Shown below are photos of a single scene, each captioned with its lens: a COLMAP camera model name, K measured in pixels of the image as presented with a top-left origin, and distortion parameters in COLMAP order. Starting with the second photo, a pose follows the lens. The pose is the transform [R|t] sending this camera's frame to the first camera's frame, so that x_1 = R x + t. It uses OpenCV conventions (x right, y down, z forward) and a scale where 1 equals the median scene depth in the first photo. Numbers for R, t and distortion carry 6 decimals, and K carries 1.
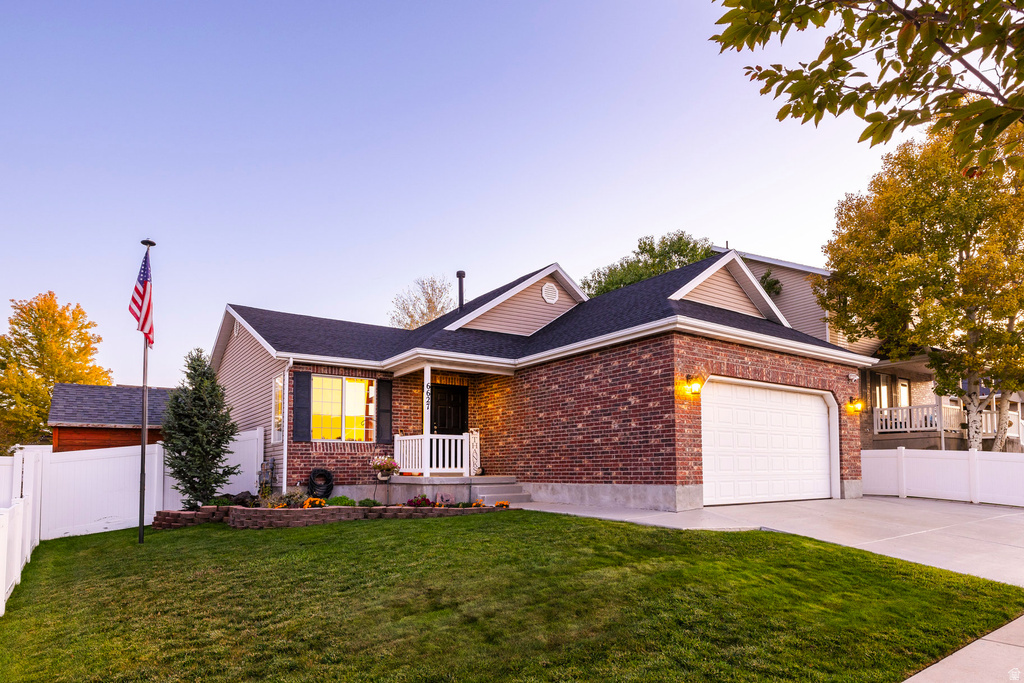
lens RADIAL K [[617.6, 0, 516.7], [0, 617.6, 430.8], [0, 0, 1]] dist [-0.001415, 0.002270]
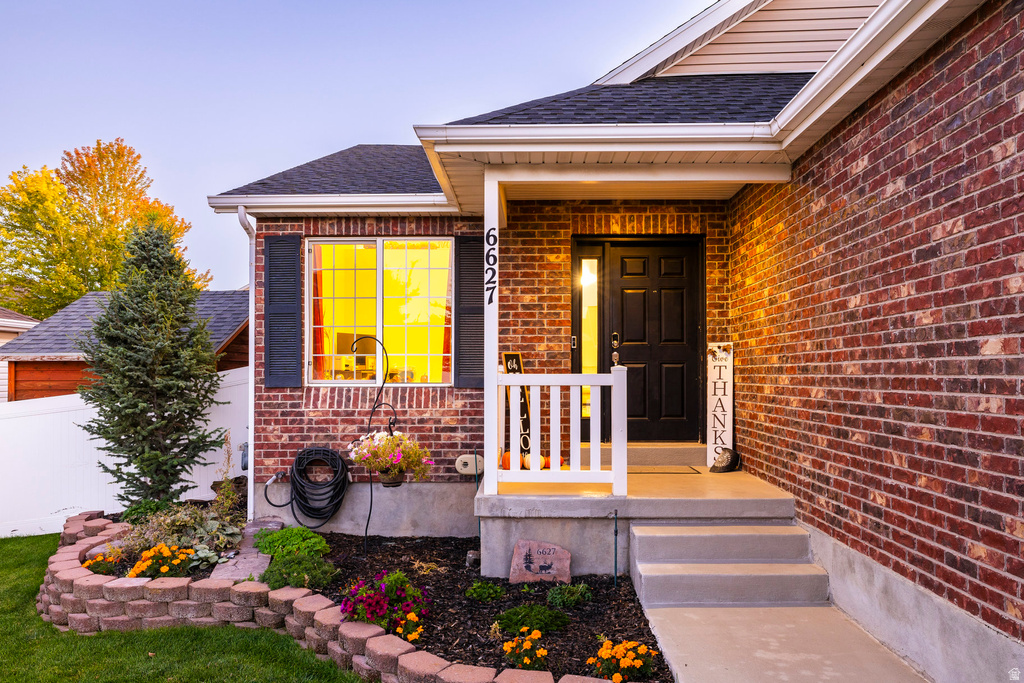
lens RADIAL K [[720.3, 0, 513.9], [0, 720.3, 360.3], [0, 0, 1]] dist [-0.004876, 0.000591]
pose [[0.805931, -0.004816, -0.591990, 0.110345], [0.034840, 0.998620, 0.039308, -0.018054], [0.590984, -0.052305, 0.804986, 0.676225]]
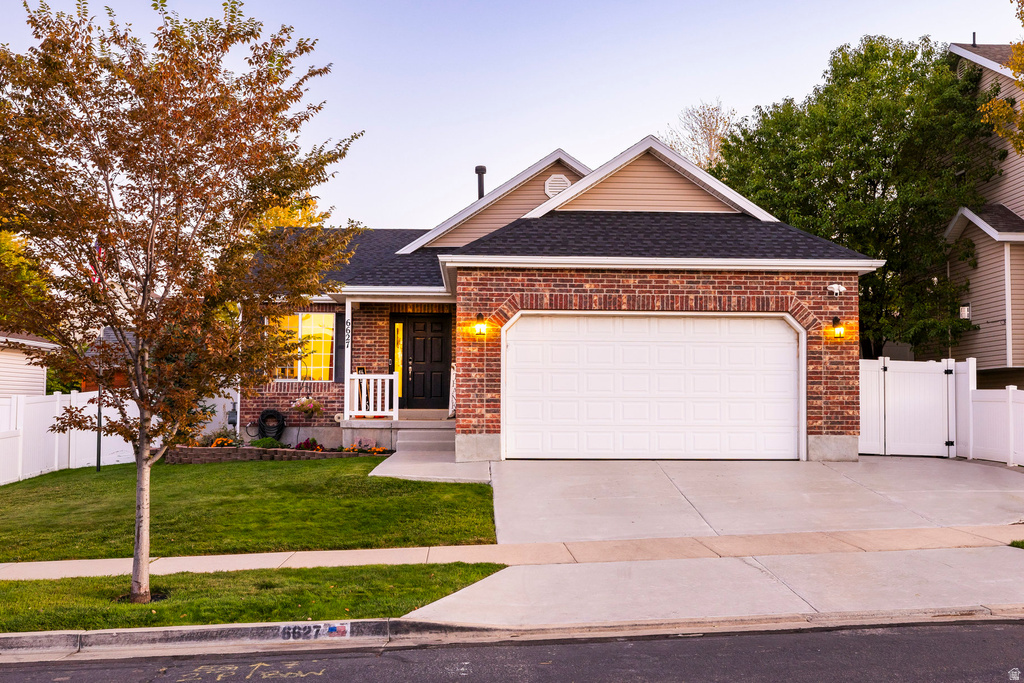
lens RADIAL K [[1139.0, 0, 507.9], [0, 1139.0, 347.2], [0, 0, 1]] dist [-0.001211, 0.000000]
pose [[0.837660, -0.016331, -0.545948, 1.002873], [0.024859, 0.999657, 0.008237, -0.043744], [0.545626, -0.020472, 0.837779, -0.312939]]
